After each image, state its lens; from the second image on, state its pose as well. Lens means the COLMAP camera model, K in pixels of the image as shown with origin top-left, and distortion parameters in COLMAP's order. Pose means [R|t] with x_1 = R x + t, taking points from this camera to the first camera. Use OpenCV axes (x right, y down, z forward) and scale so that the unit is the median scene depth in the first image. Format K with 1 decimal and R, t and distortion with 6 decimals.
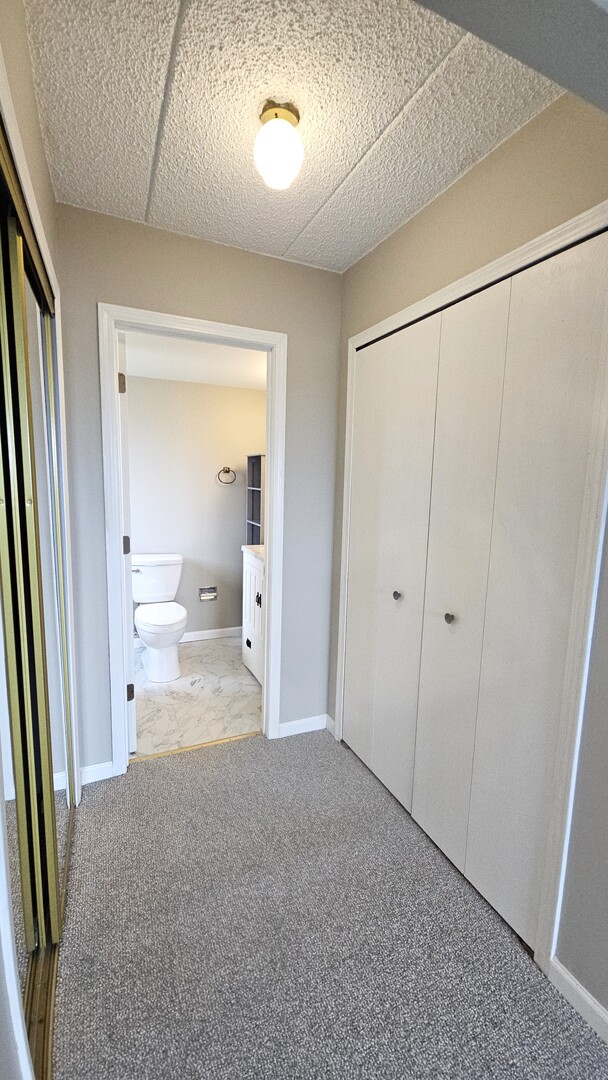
lens RADIAL K [[442.2, 0, 301.5], [0, 442.2, 538.8], [0, 0, 1]] dist [0.001499, 0.000047]
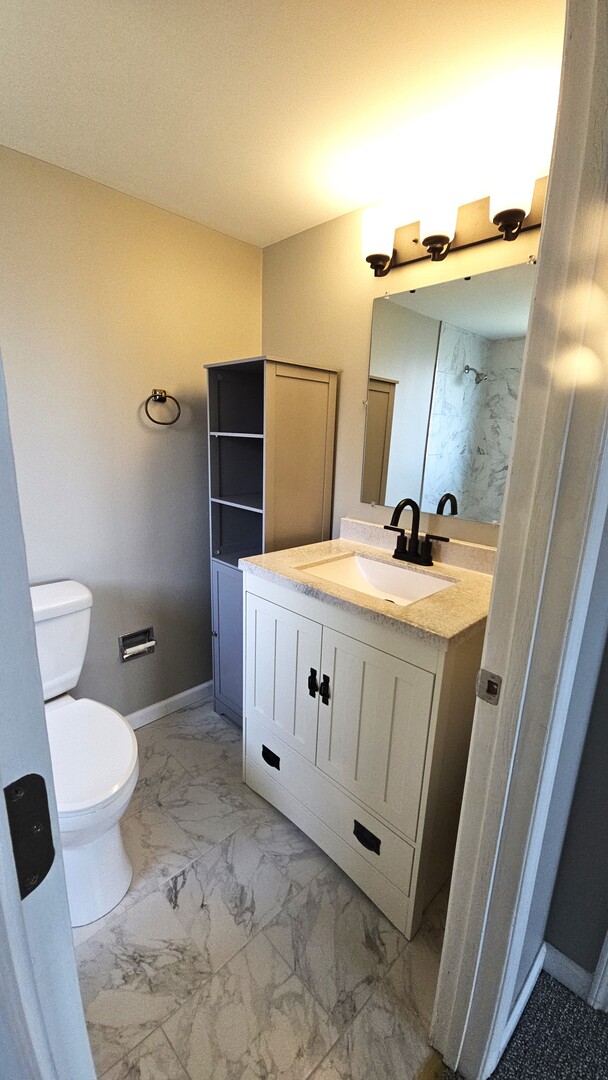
lens RADIAL K [[442.2, 0, 301.5], [0, 442.2, 538.8], [0, 0, 1]] dist [0.001499, 0.000047]
pose [[0.936519, -0.078990, 0.341604, -0.231926], [0.038822, 0.991663, 0.122874, -0.061245], [-0.348462, -0.101812, 0.931777, 0.550599]]
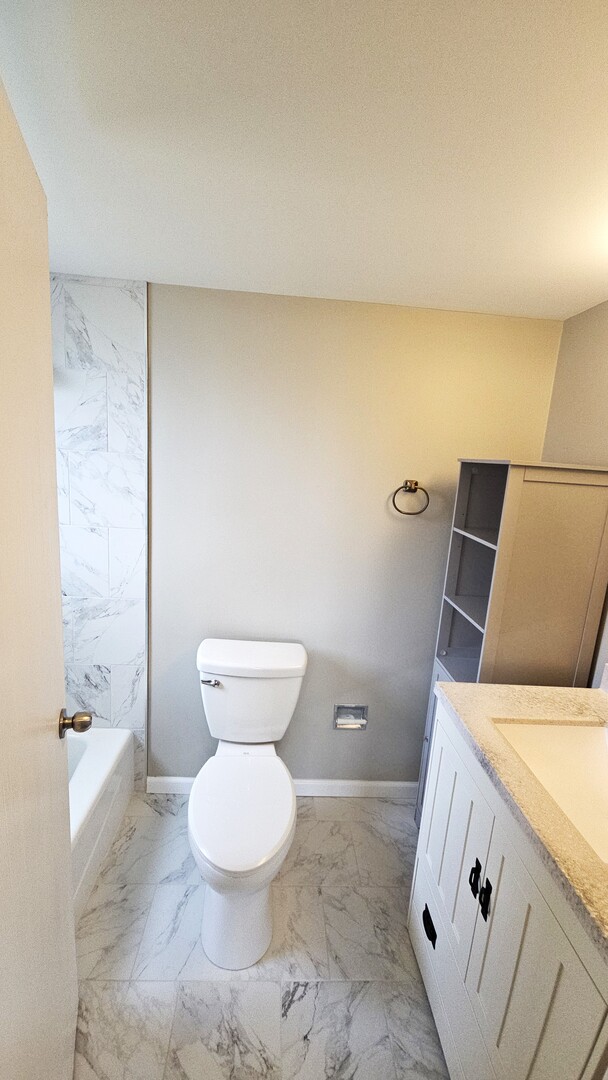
lens RADIAL K [[436.3, 0, 303.4], [0, 436.3, 544.6], [0, 0, 1]] dist [0.038598, -0.021111]
pose [[0.933606, 0.107430, -0.341817, -0.124134], [-0.089945, 0.993714, 0.066647, -0.129864], [0.346828, -0.031477, 0.937400, 0.577747]]
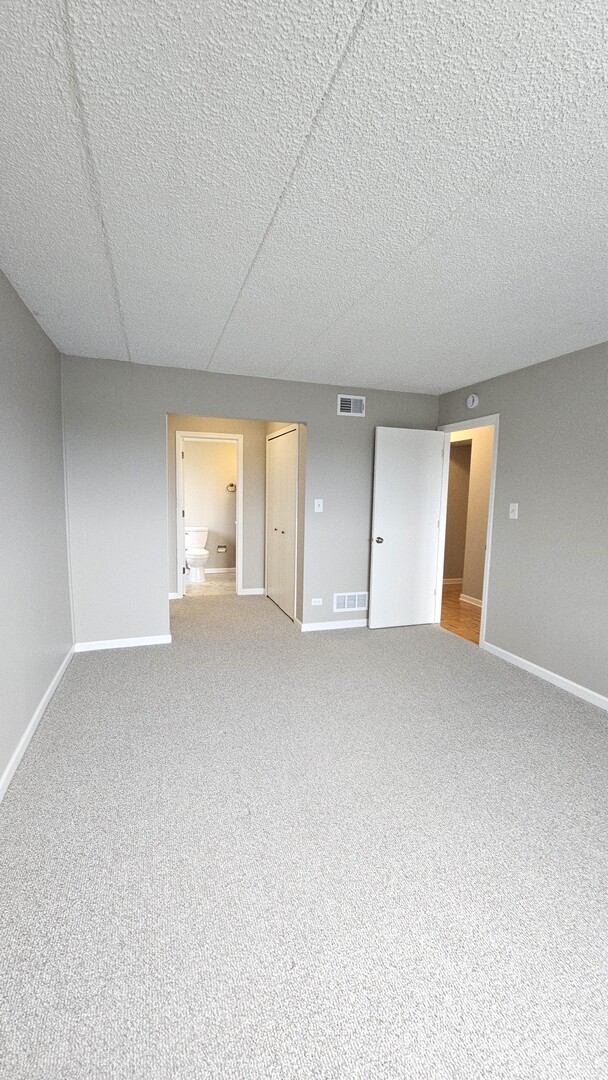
lens RADIAL K [[442.2, 0, 301.5], [0, 442.2, 538.8], [0, 0, 1]] dist [0.001499, 0.000047]
pose [[0.995060, 0.007472, -0.098995, 0.380743], [-0.009864, 0.999671, -0.023697, 0.143981], [0.098785, 0.024556, 0.994806, -1.037947]]
